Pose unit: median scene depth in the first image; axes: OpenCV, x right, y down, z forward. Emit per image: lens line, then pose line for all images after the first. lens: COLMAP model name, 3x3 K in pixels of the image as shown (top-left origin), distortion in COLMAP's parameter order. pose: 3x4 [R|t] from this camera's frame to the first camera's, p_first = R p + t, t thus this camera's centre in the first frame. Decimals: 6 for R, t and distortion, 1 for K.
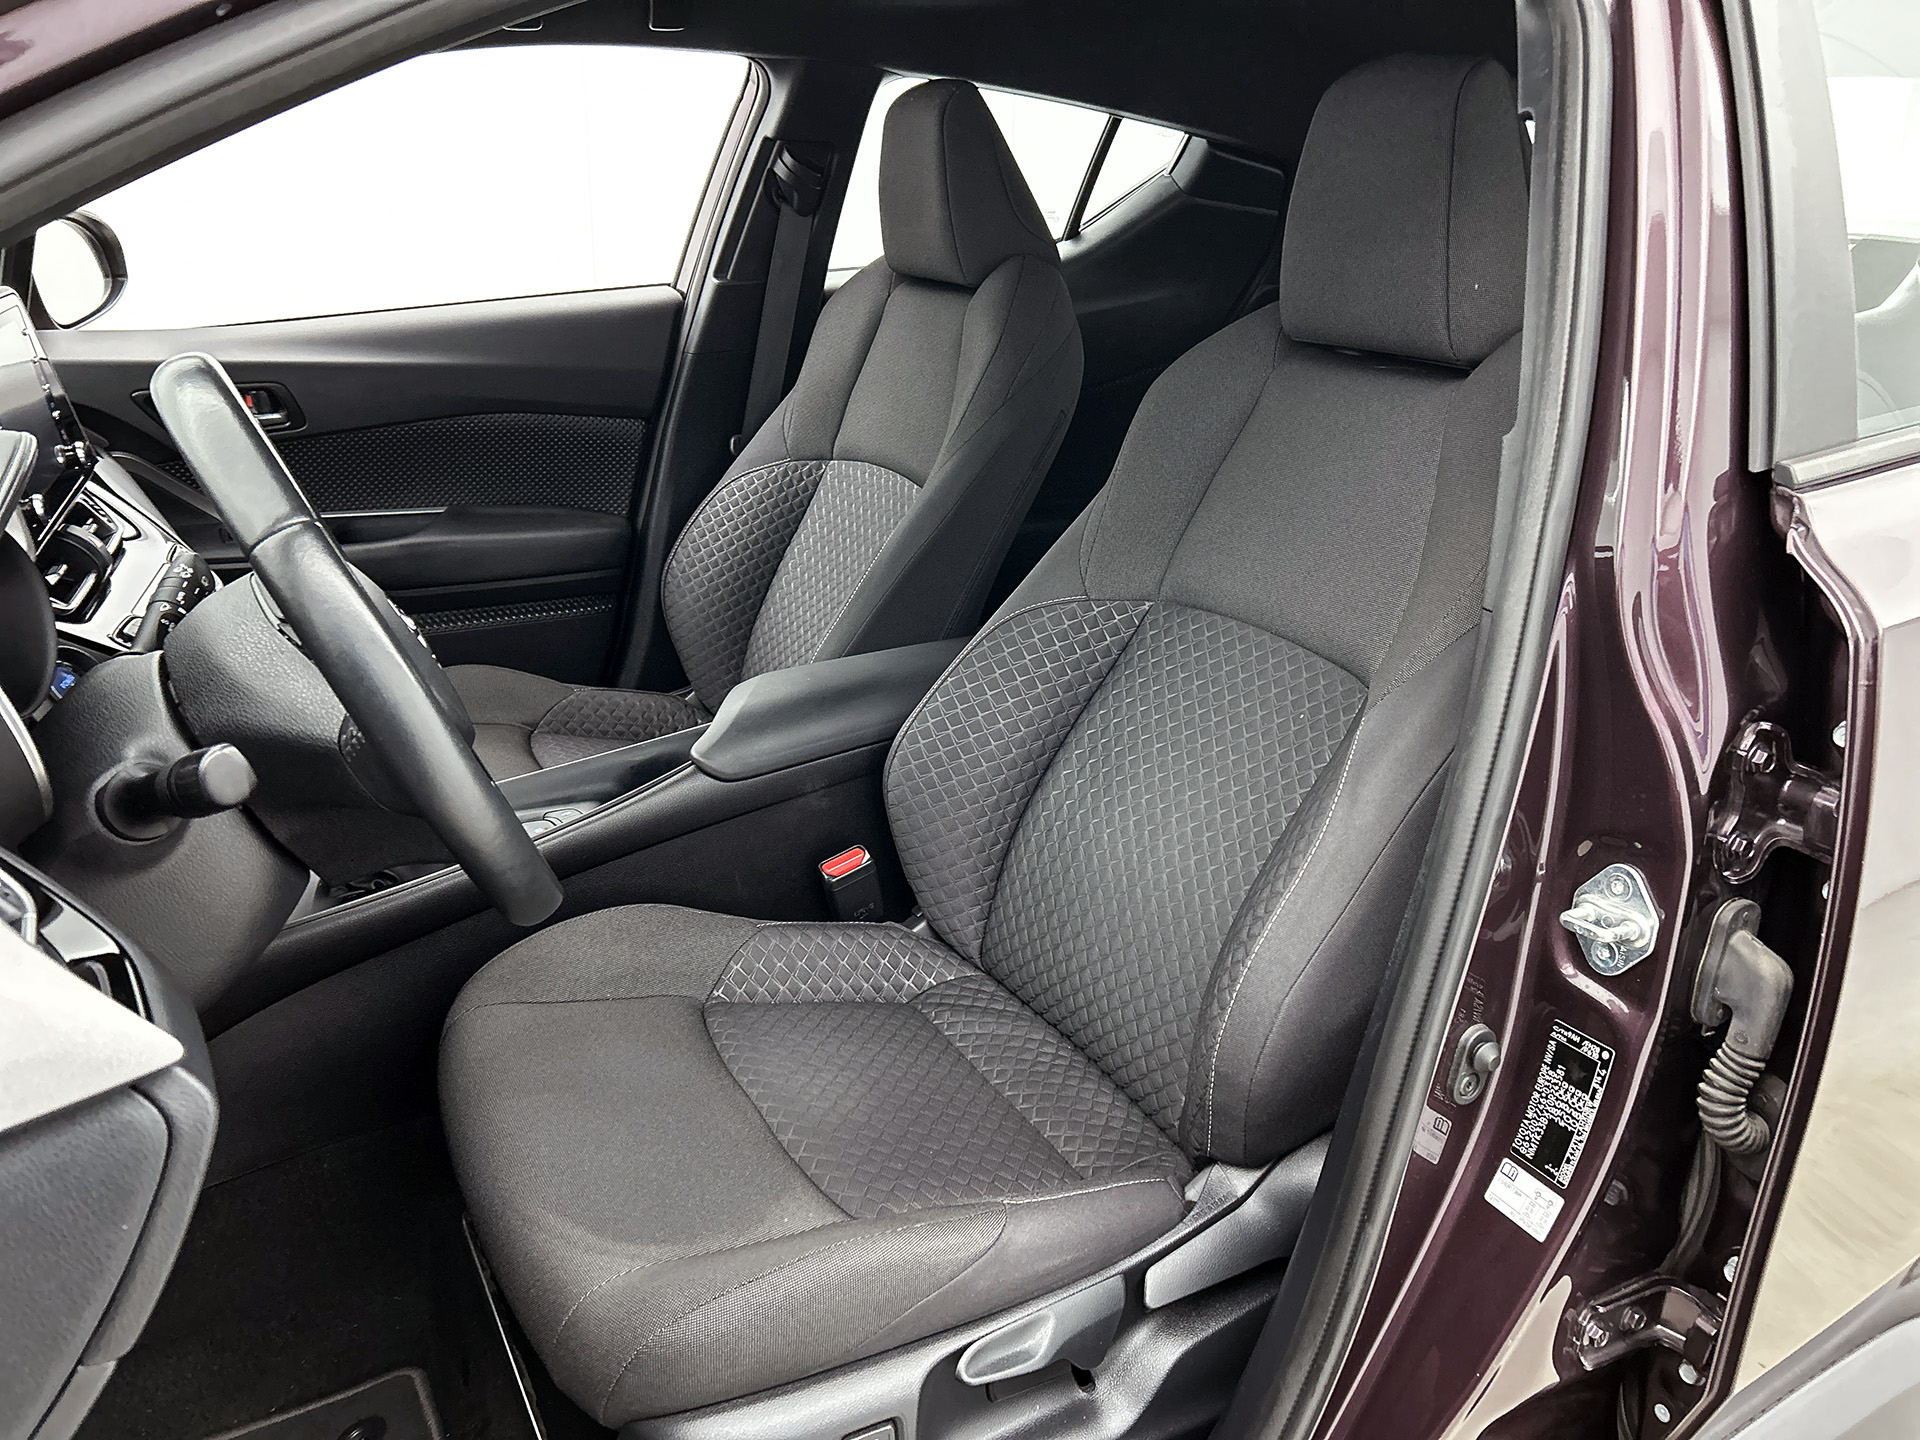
lens RADIAL K [[1444.3, 0, 960.0], [0, 1444.3, 720.0], [0, 0, 1]] dist [0.056327, -0.074102]
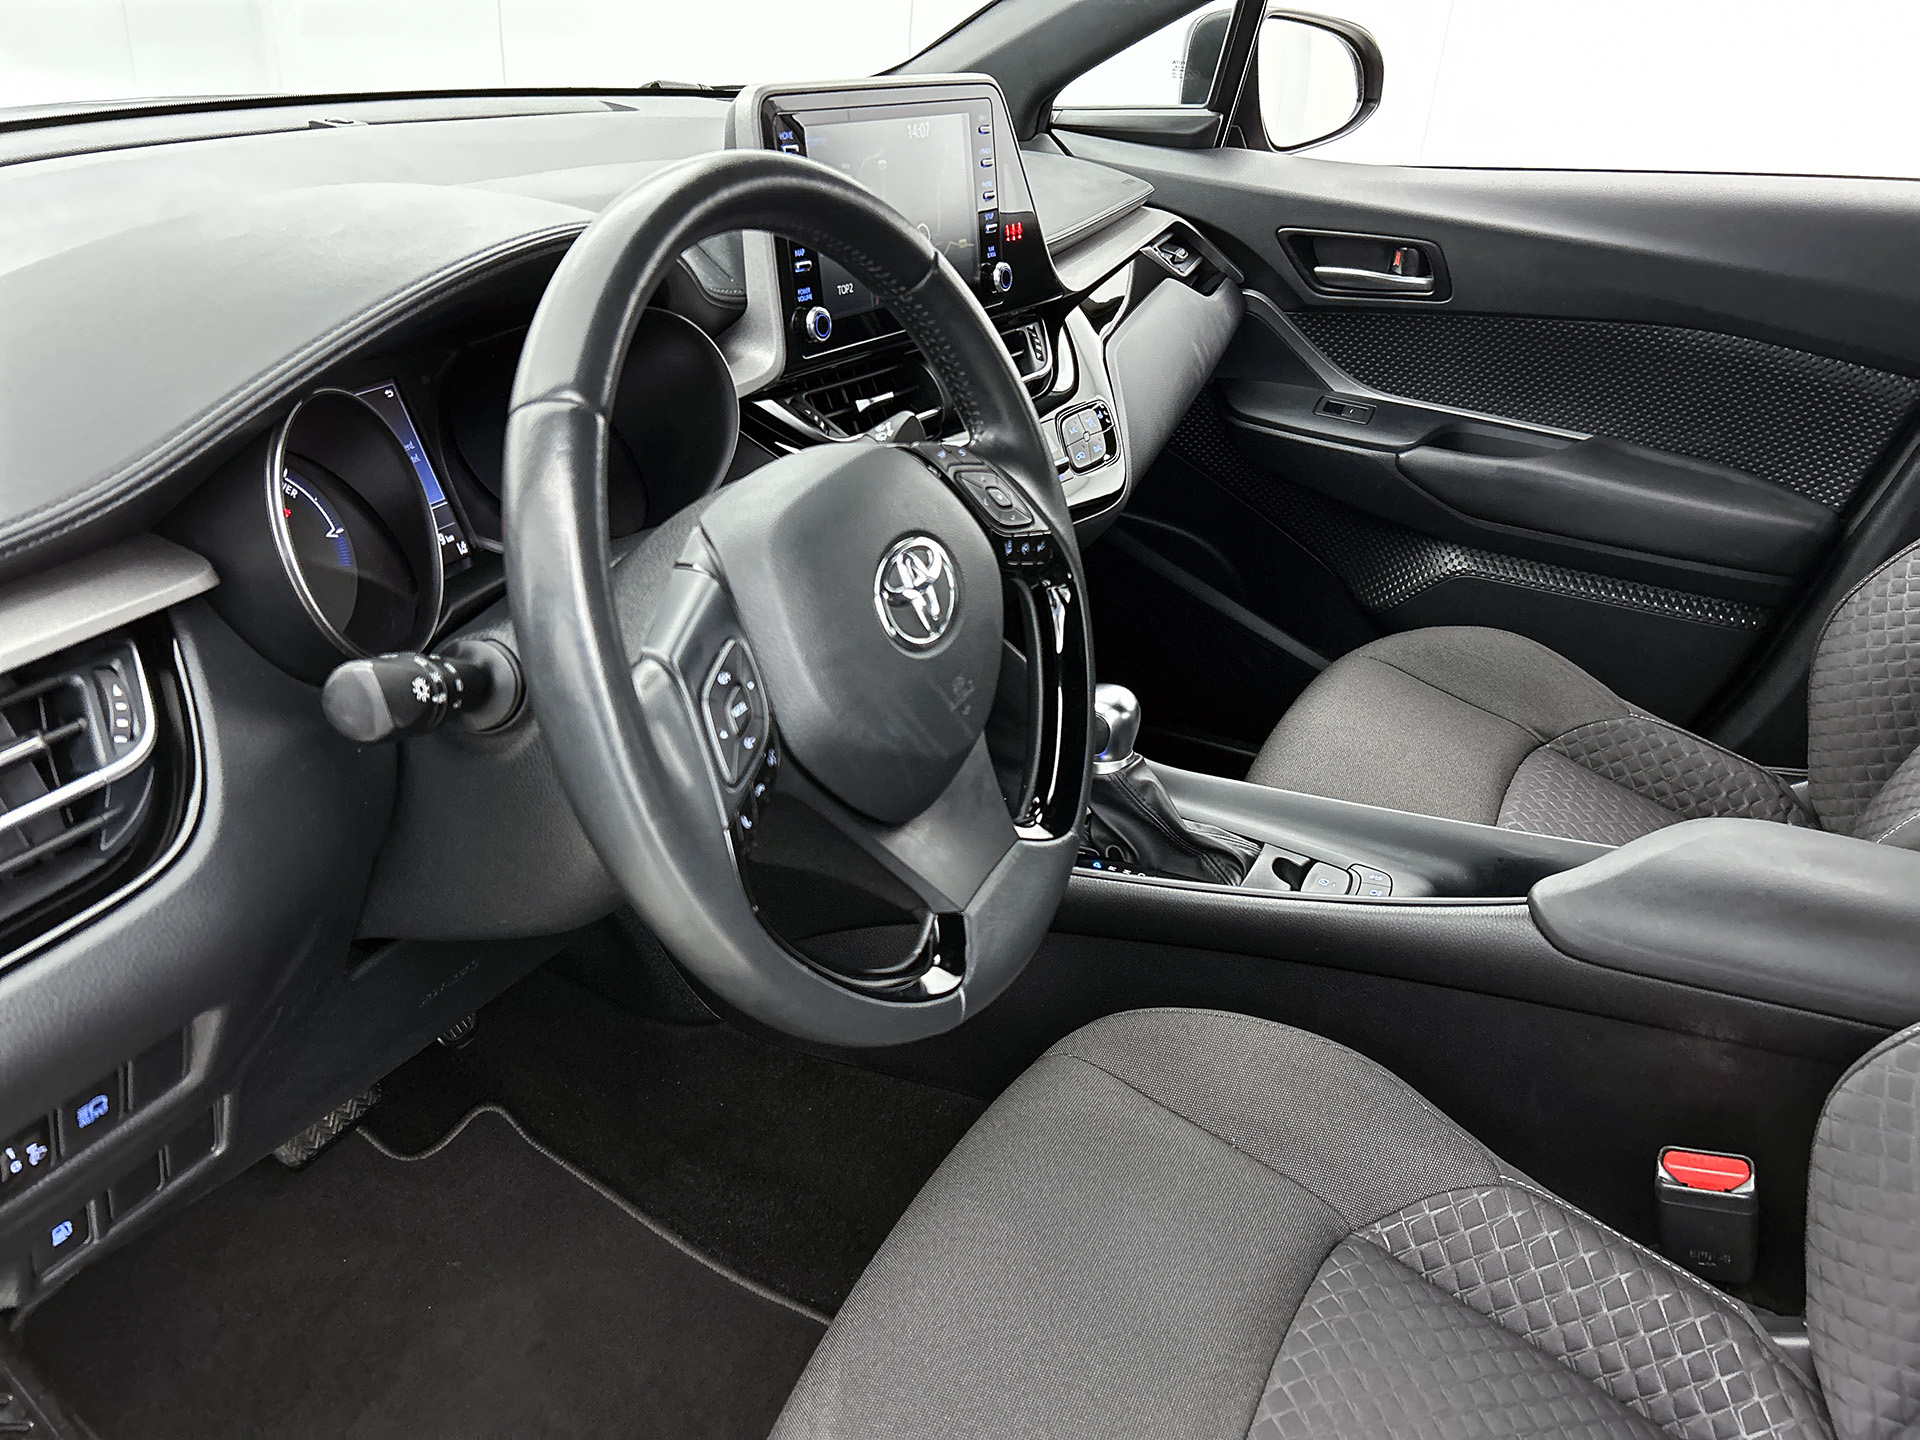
lens RADIAL K [[1444.3, 0, 960.0], [0, 1444.3, 720.0], [0, 0, 1]] dist [0.056327, -0.074102]
pose [[0.577457, 0.386256, -0.719271, 0.075895], [-0.330622, 0.916167, 0.226555, -0.076975], [0.746480, 0.106981, 0.656752, 0.270915]]
